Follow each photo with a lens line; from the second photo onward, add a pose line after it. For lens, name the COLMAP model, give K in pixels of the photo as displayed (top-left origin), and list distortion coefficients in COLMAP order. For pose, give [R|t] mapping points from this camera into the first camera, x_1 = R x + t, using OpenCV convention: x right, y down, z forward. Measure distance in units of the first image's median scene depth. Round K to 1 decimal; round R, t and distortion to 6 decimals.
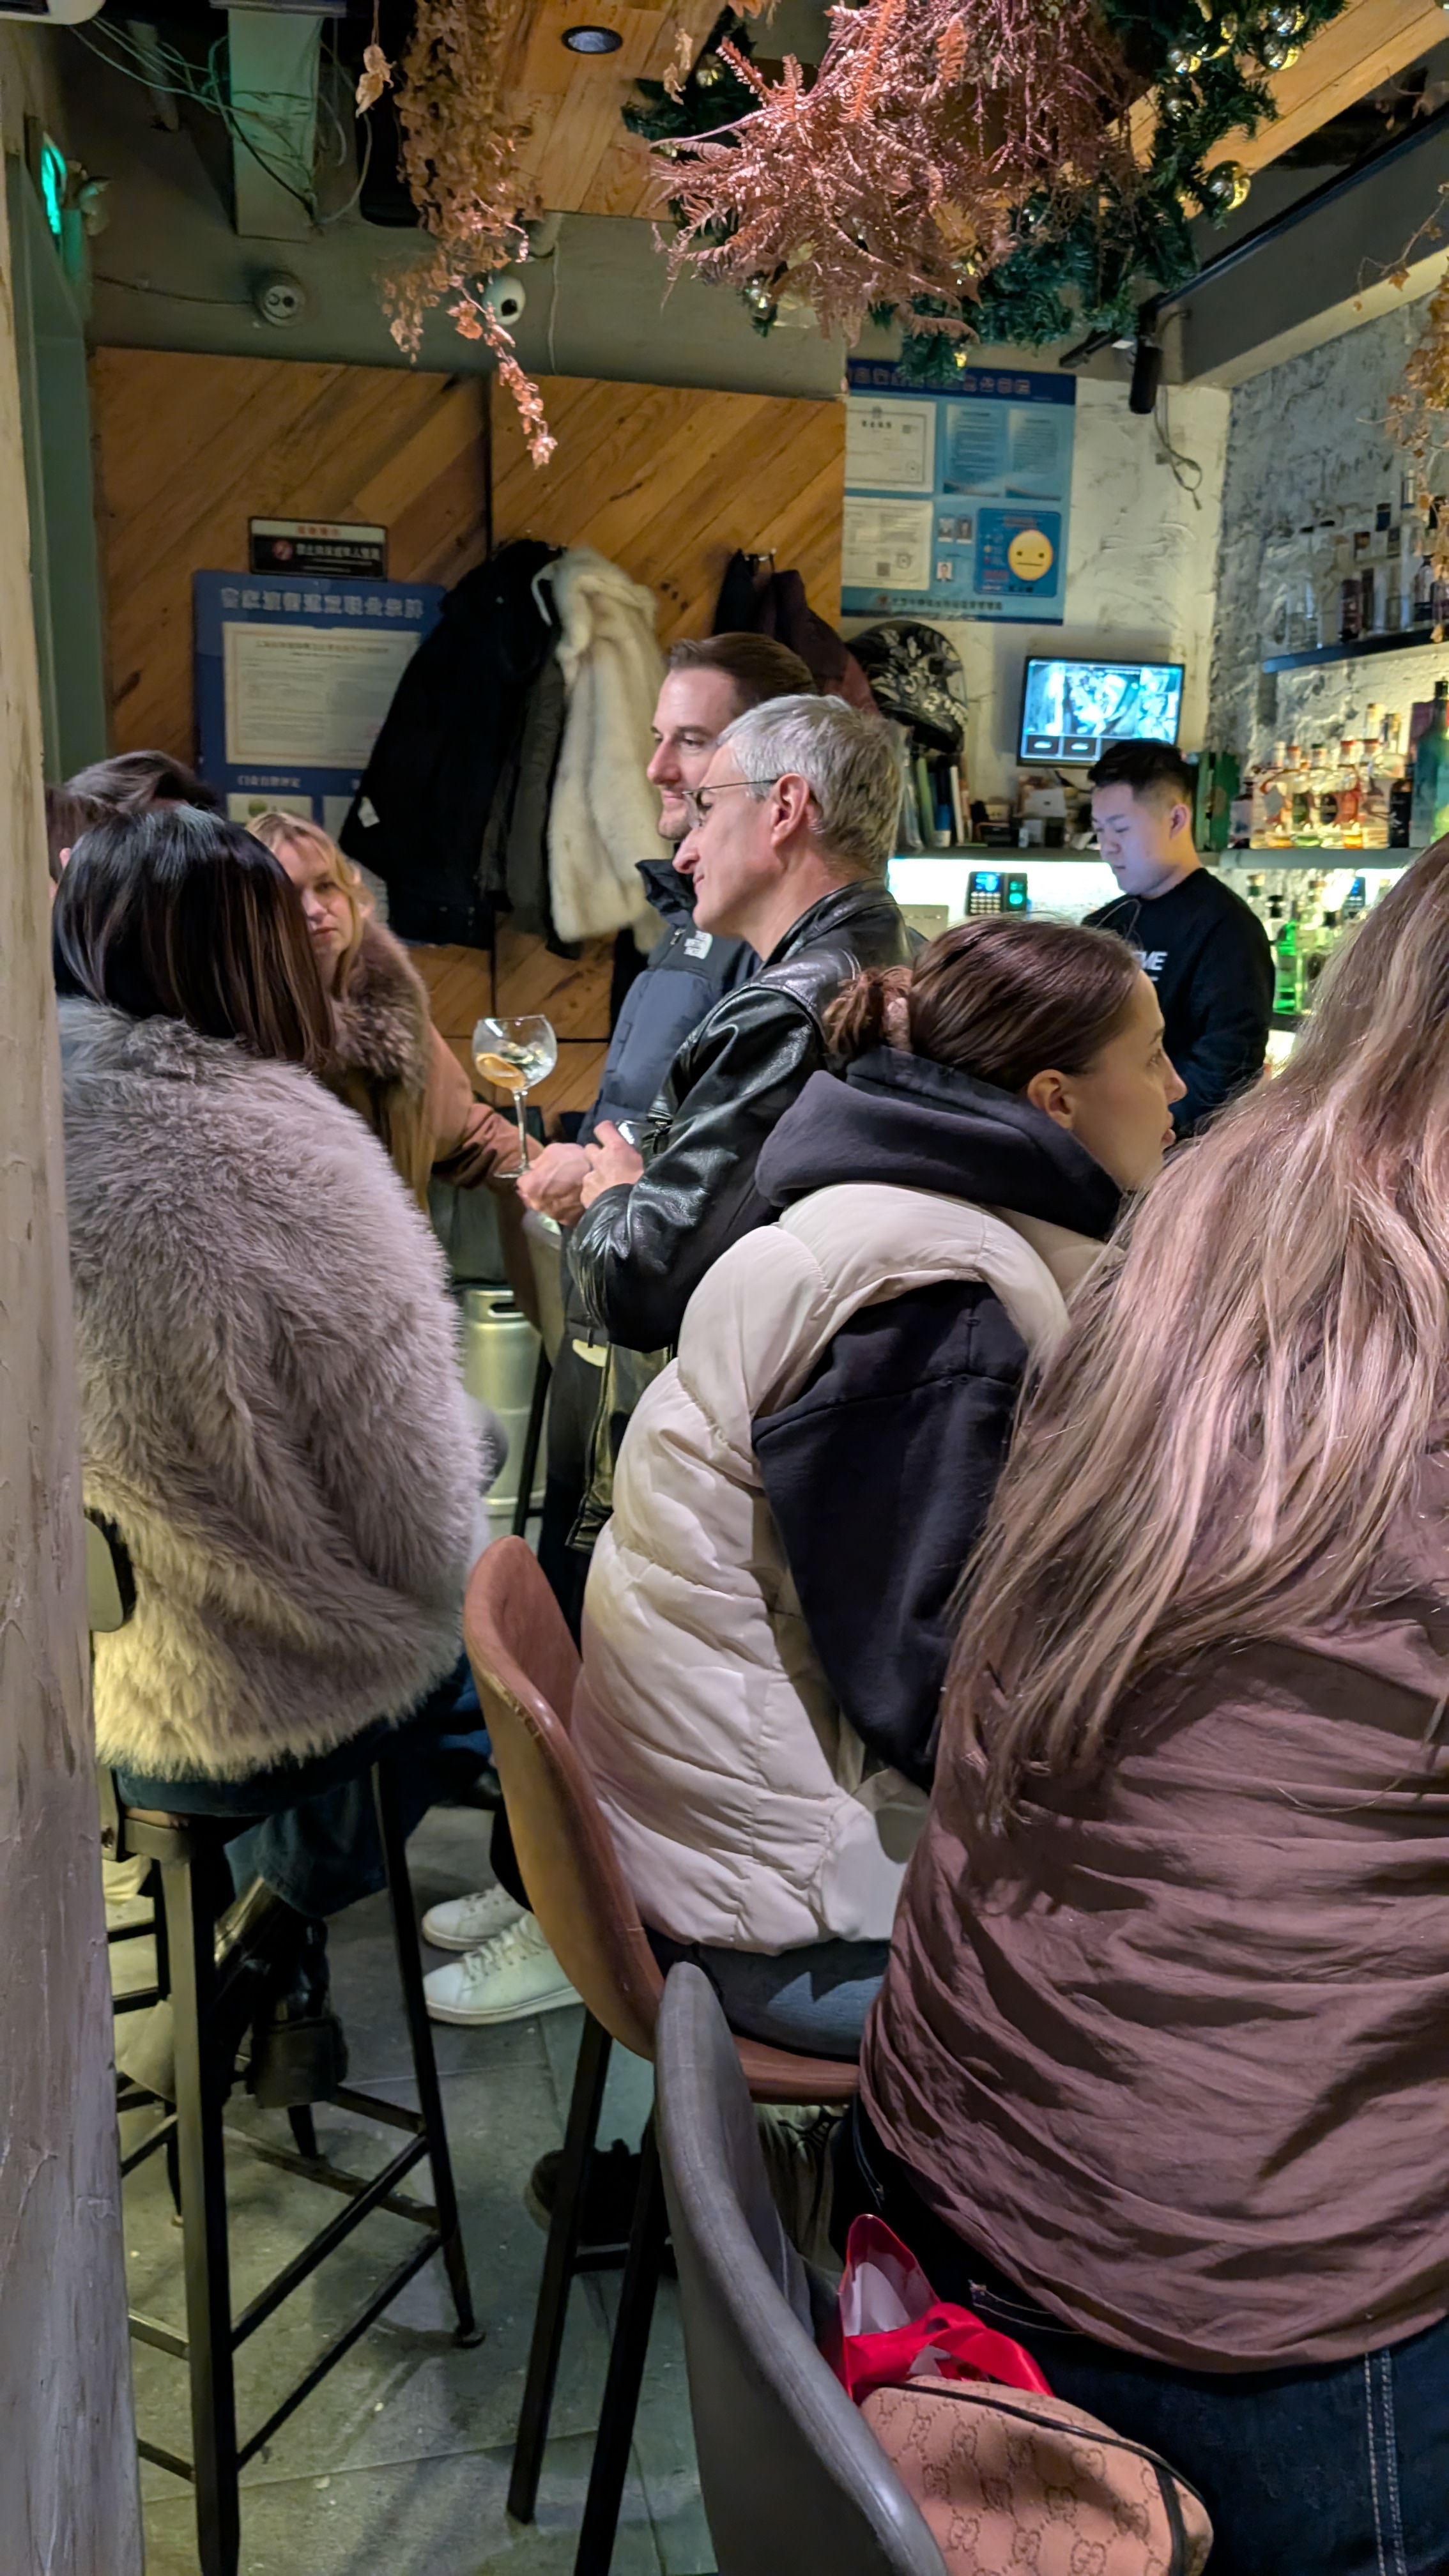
lens RADIAL K [[1915.9, 0, 707.6], [0, 1915.9, 1296.9], [0, 0, 1]] dist [0.002168, 0.005919]
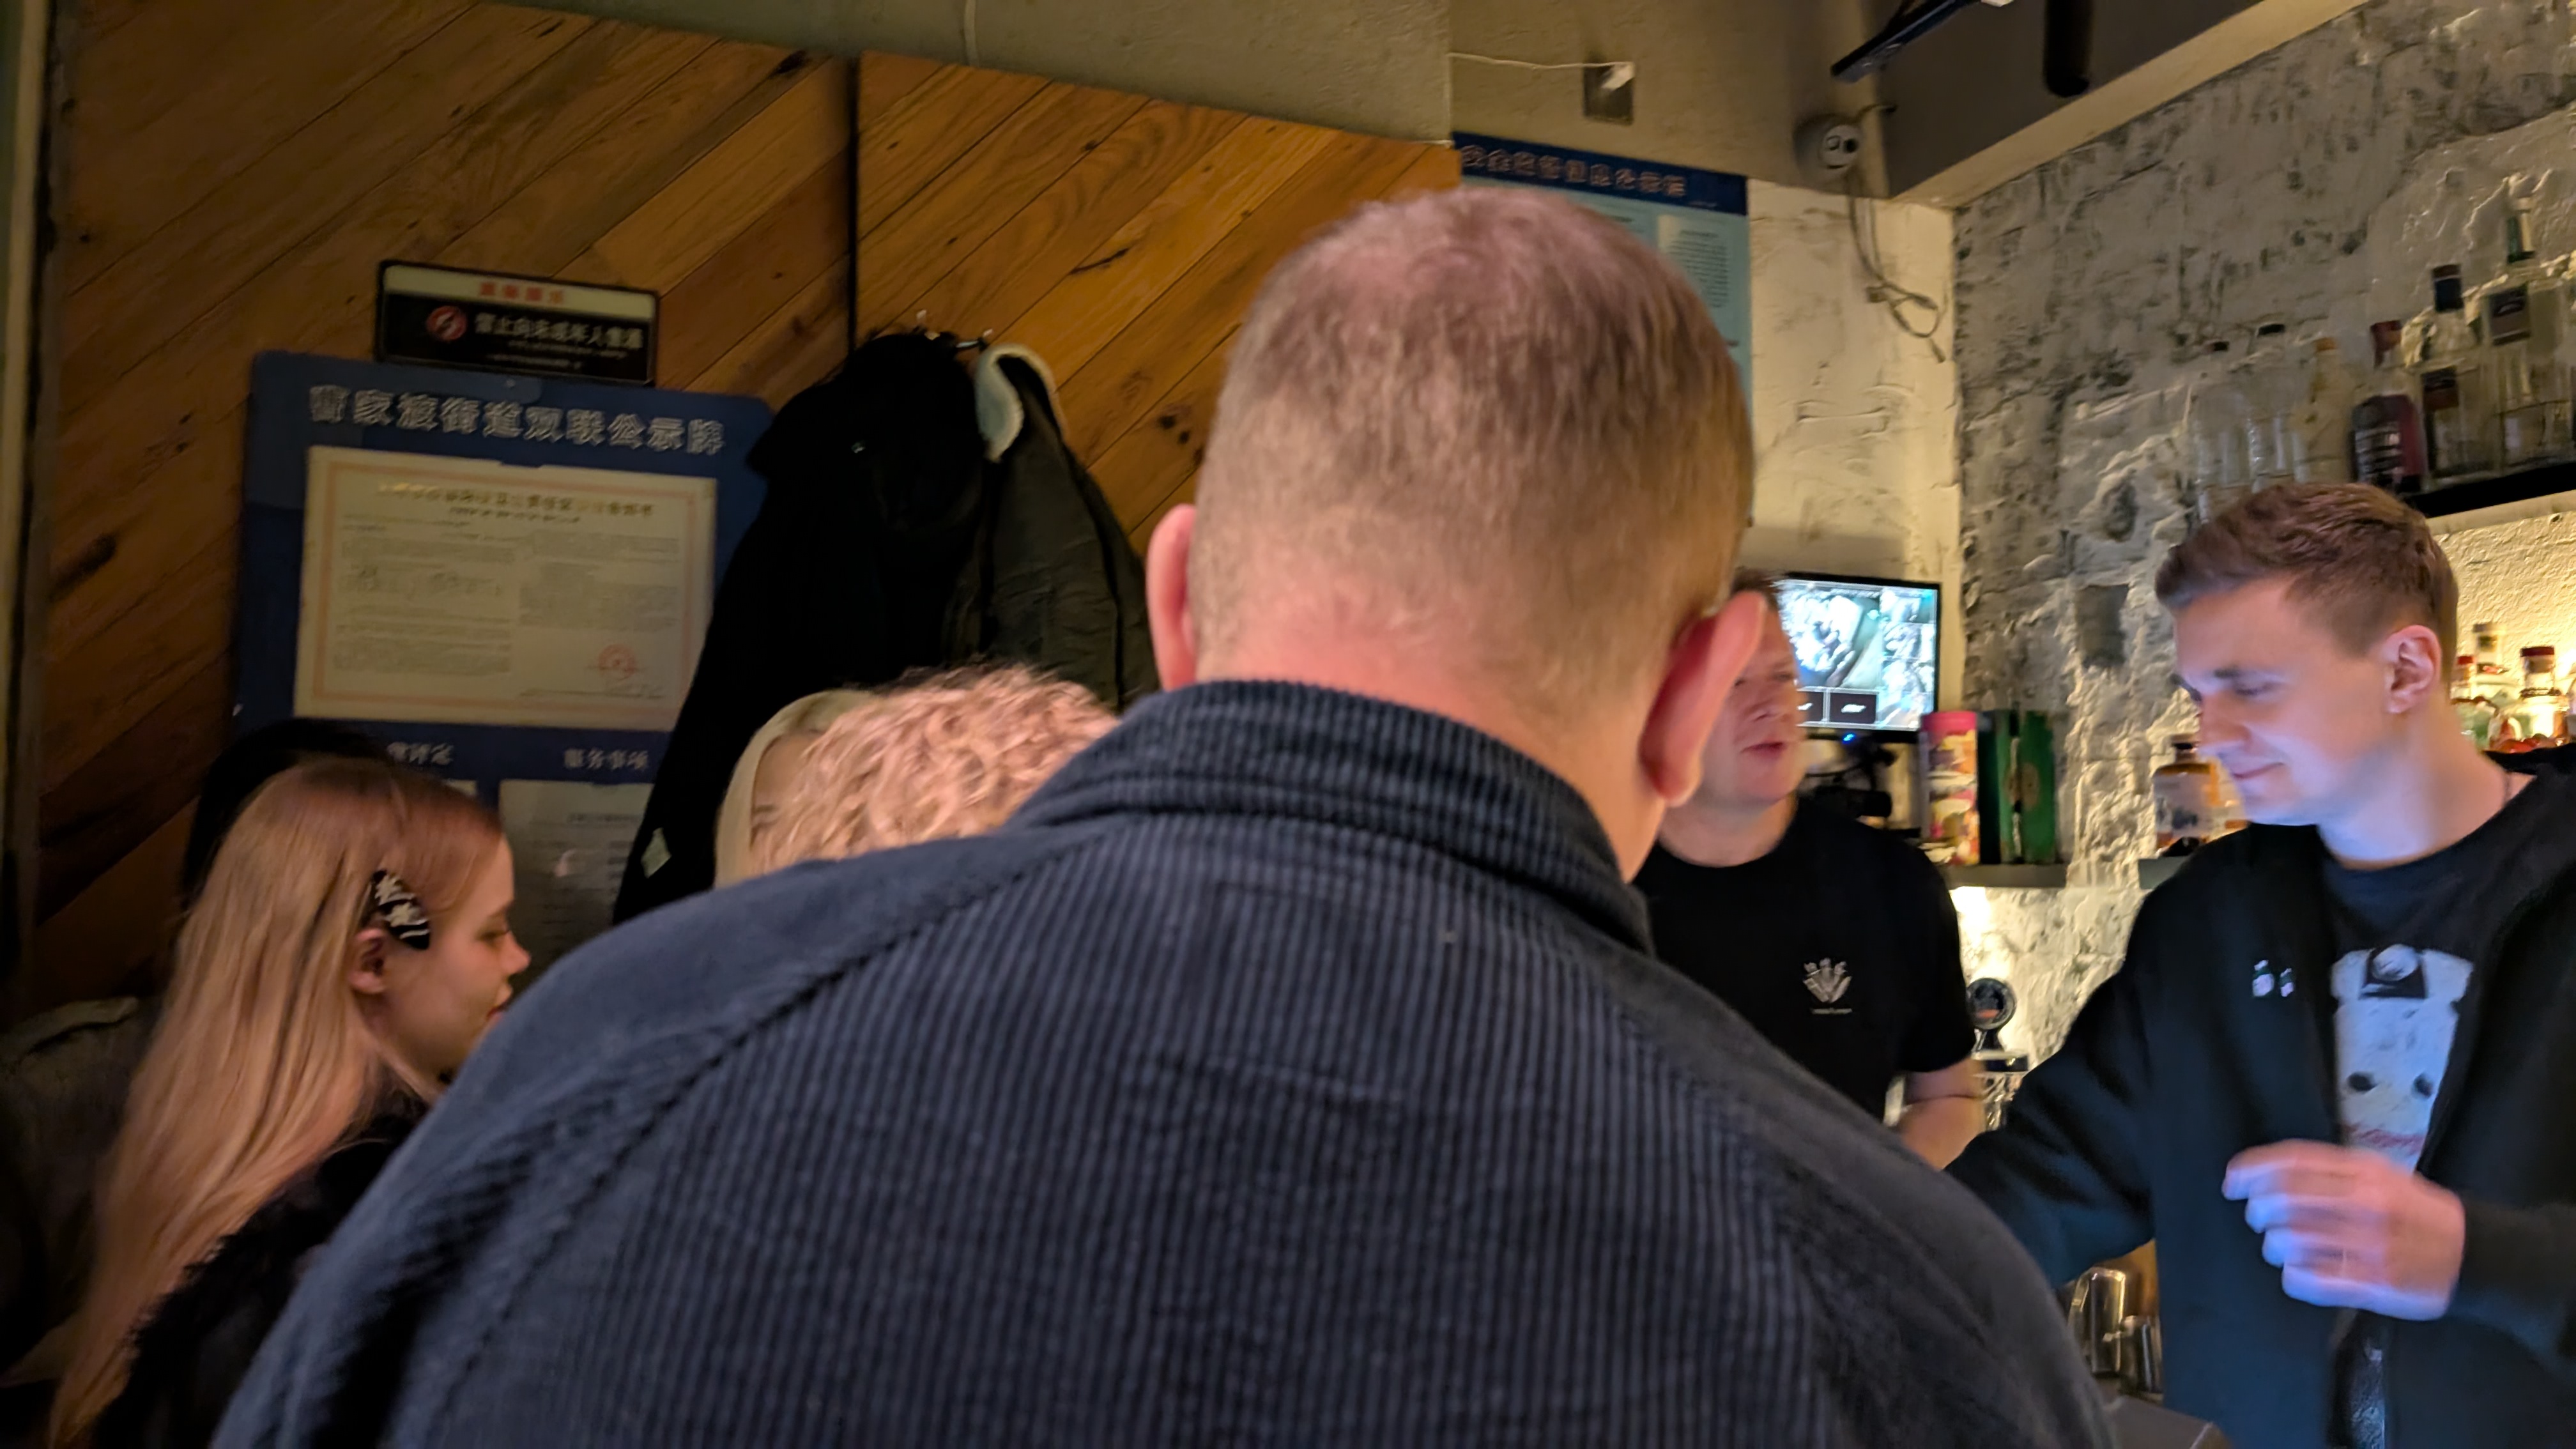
lens RADIAL K [[1915.9, 0, 1300.2], [0, 1915.9, 740.3], [0, 0, 1]] dist [0.002168, 0.005919]
pose [[0.989620, -0.007216, 0.143526, -0.060507], [0.049927, 0.953789, -0.296301, -0.102945], [-0.134756, 0.300391, 0.944249, 0.453399]]
